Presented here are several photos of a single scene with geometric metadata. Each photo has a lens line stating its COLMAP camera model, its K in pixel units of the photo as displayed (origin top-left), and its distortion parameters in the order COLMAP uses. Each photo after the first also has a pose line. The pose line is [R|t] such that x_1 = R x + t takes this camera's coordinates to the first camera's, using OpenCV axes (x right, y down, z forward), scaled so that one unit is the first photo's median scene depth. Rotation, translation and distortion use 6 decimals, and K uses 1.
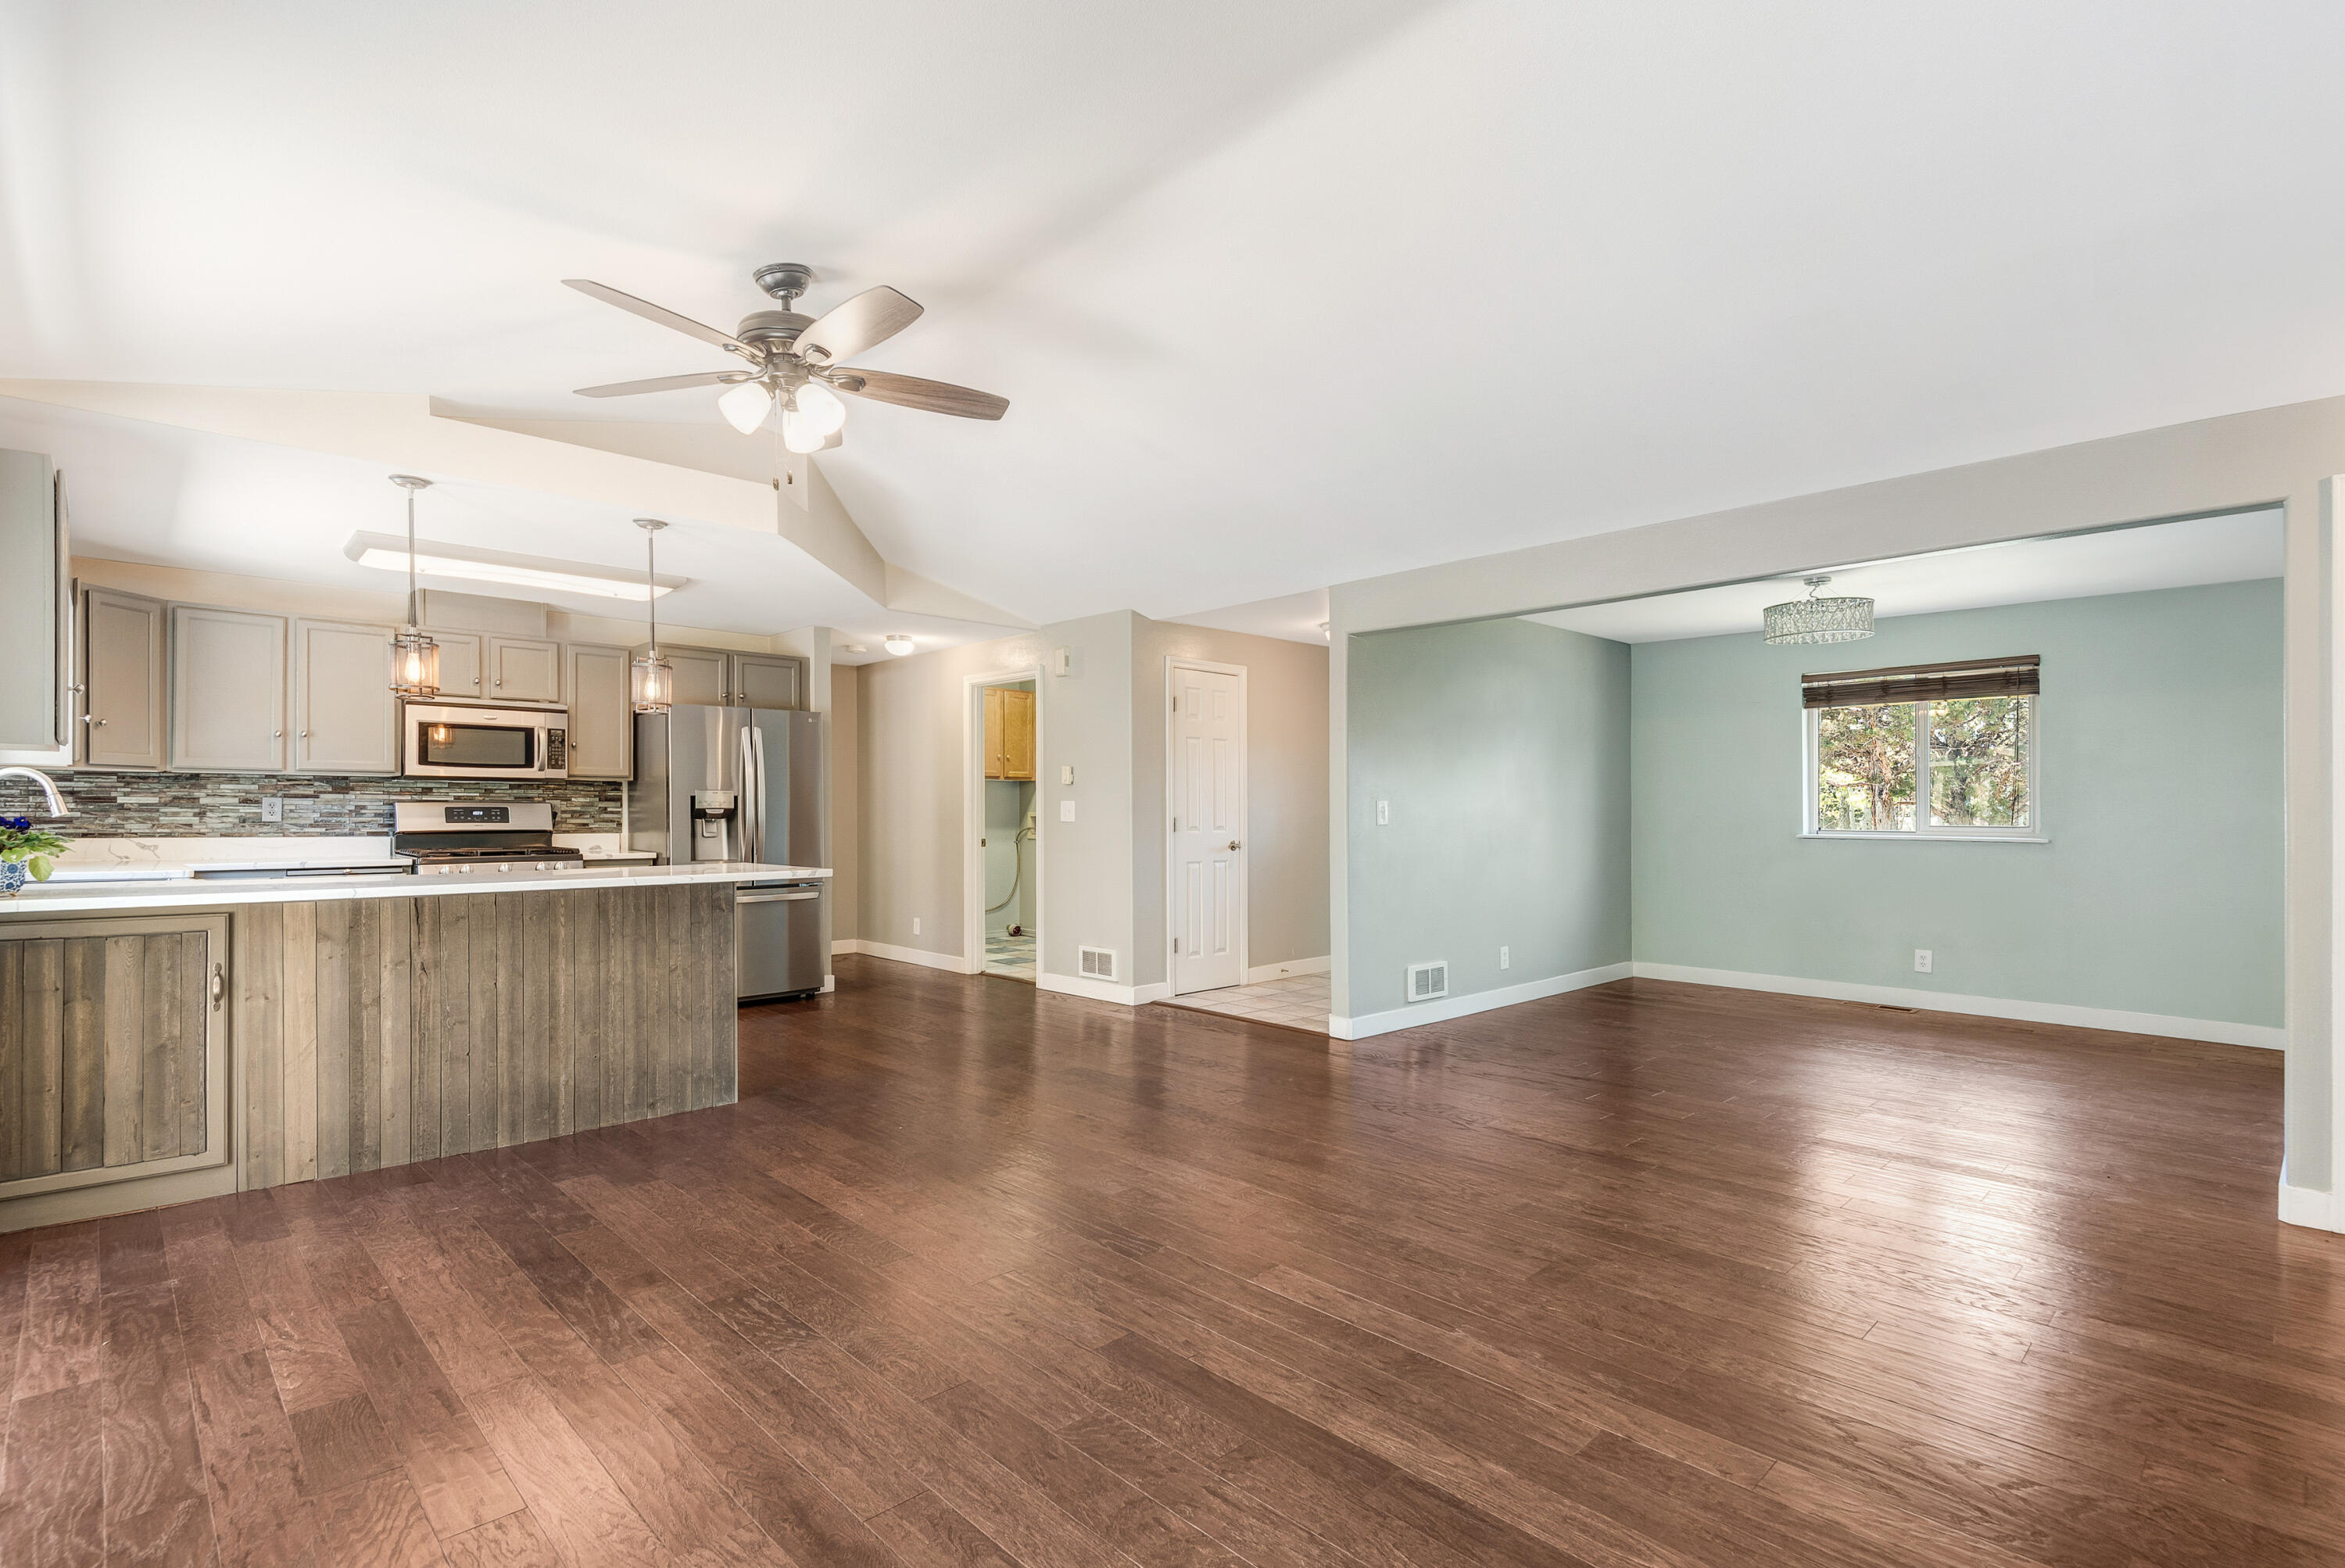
lens RADIAL K [[1099.2, 0, 1186.7], [0, 1099.2, 819.4], [0, 0, 1]] dist [0.014448, -0.009300]
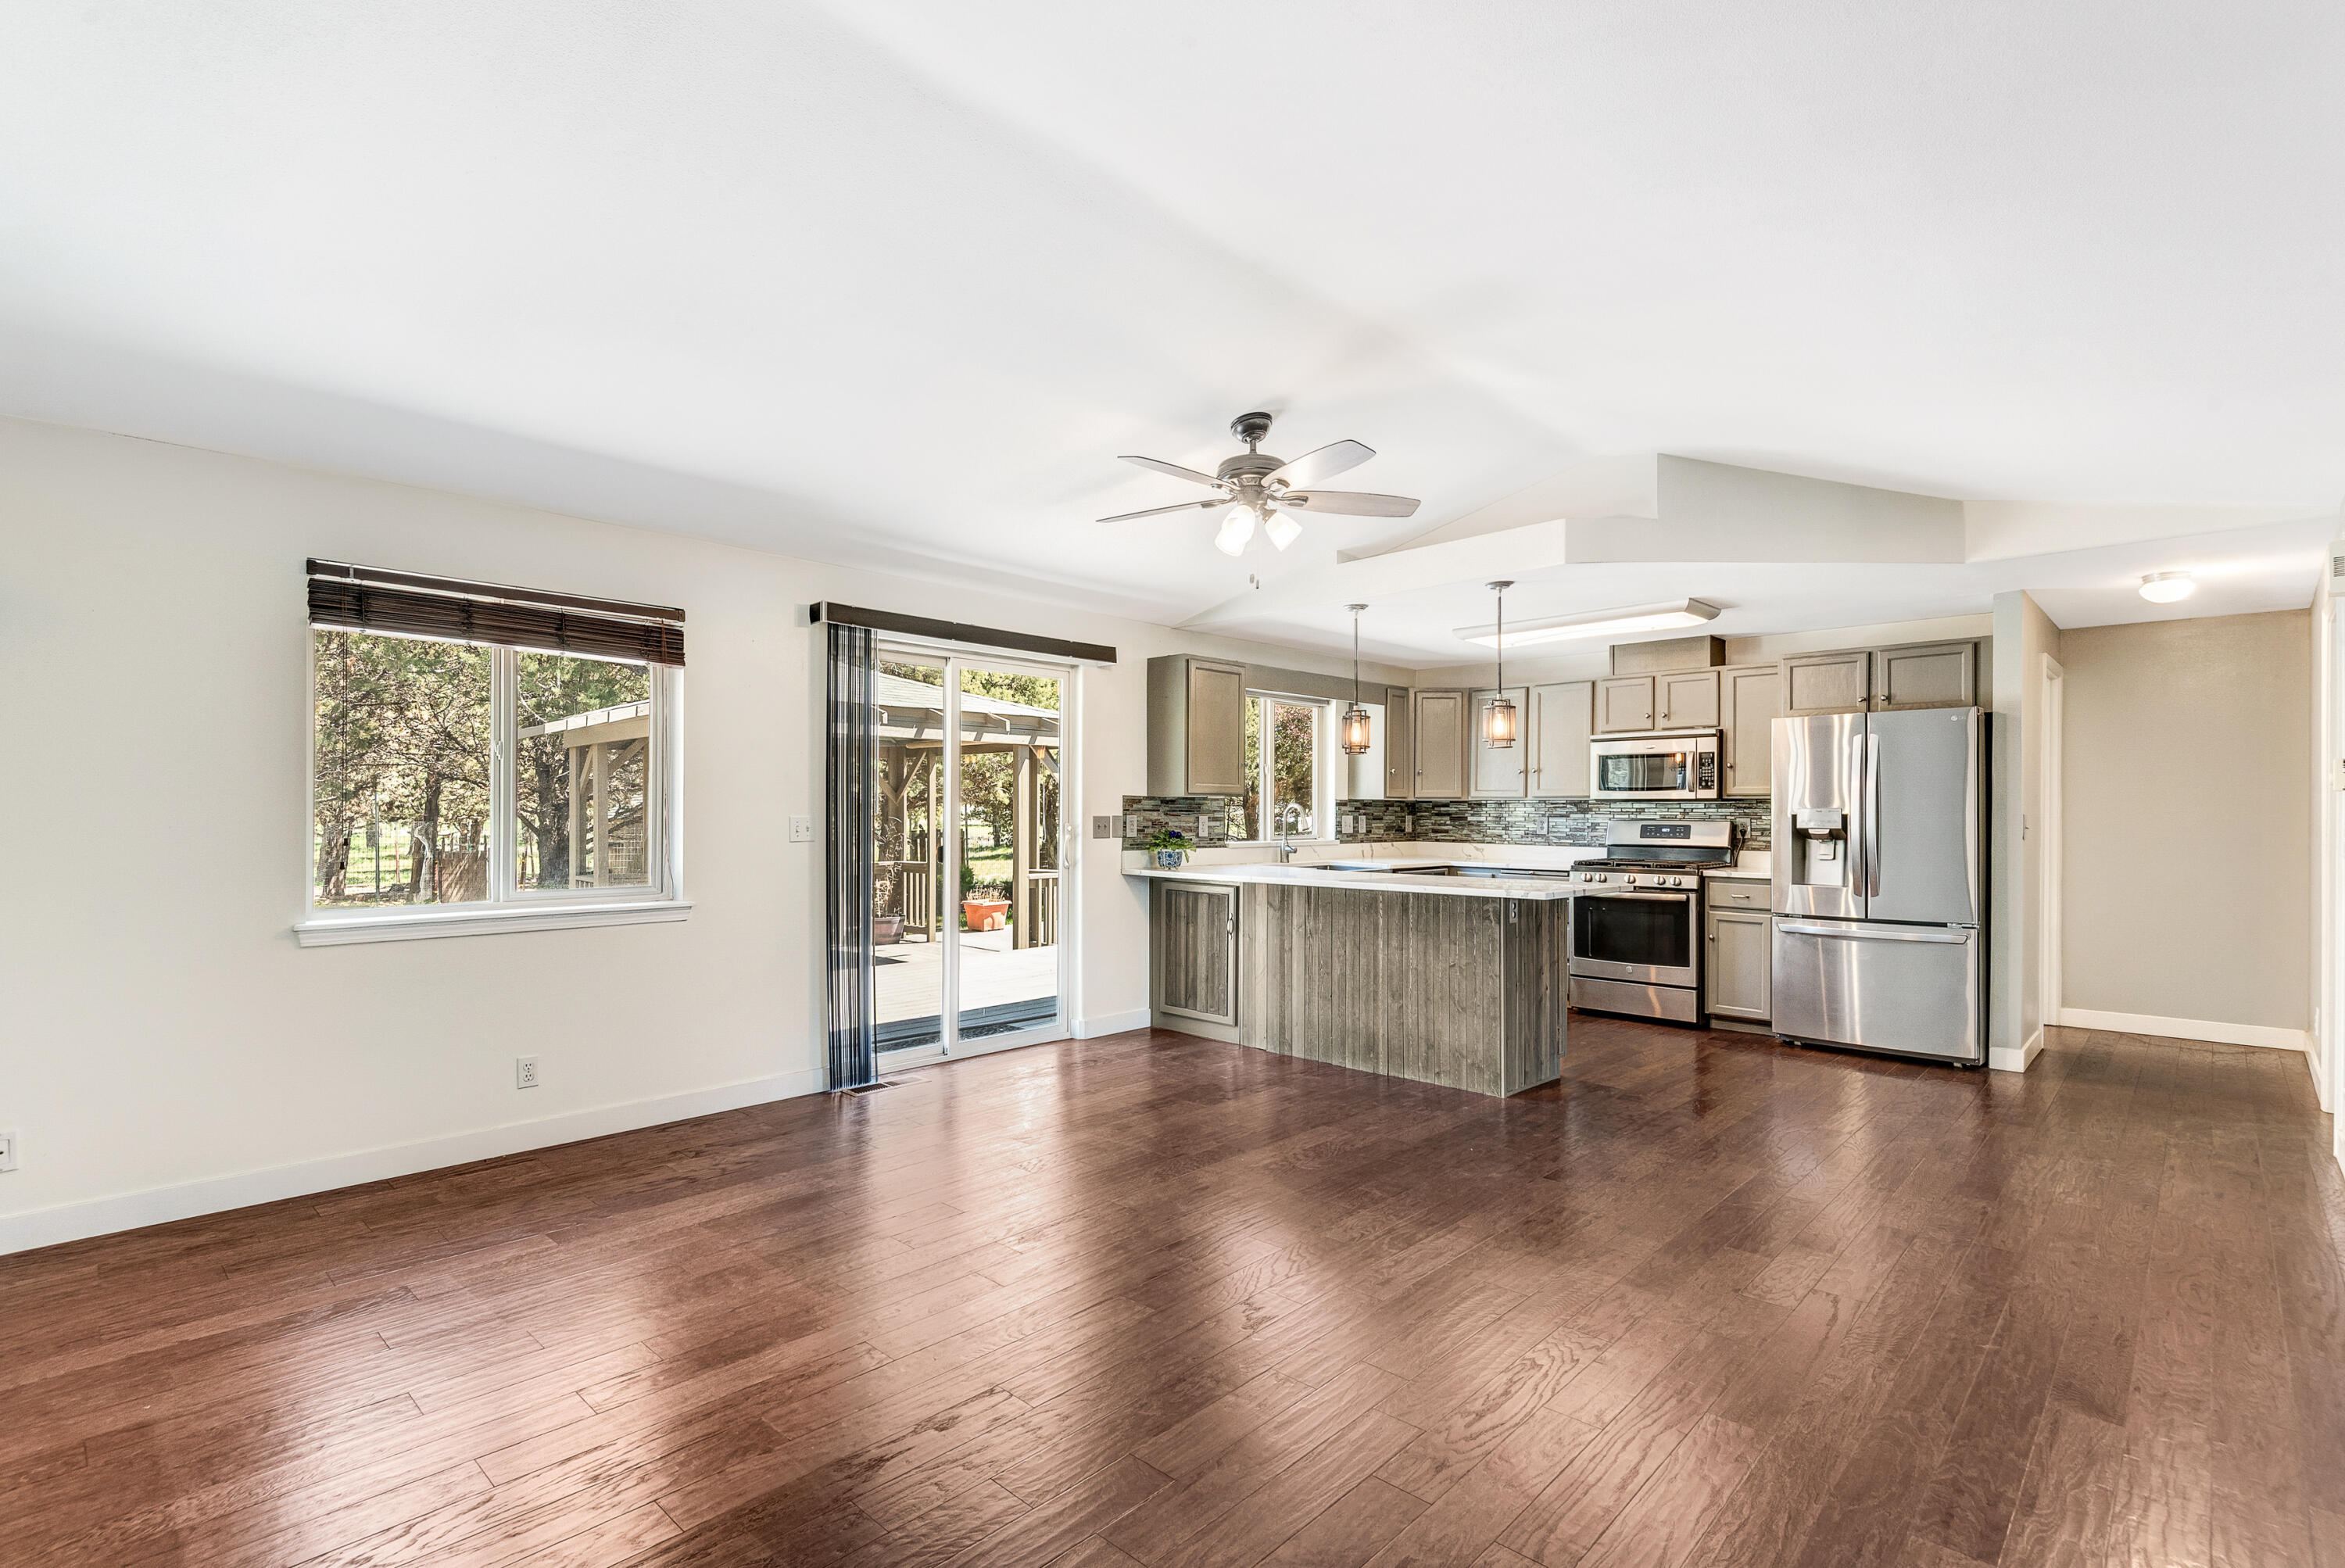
lens RADIAL K [[1099.2, 0, 1144.9], [0, 1099.2, 815.2], [0, 0, 1]] dist [0.014448, -0.009300]
pose [[0.005391, 0.000920, -0.999985, 0.544702], [-0.010284, 0.999947, 0.000864, -0.018128], [0.999933, 0.010280, 0.005400, 0.500769]]
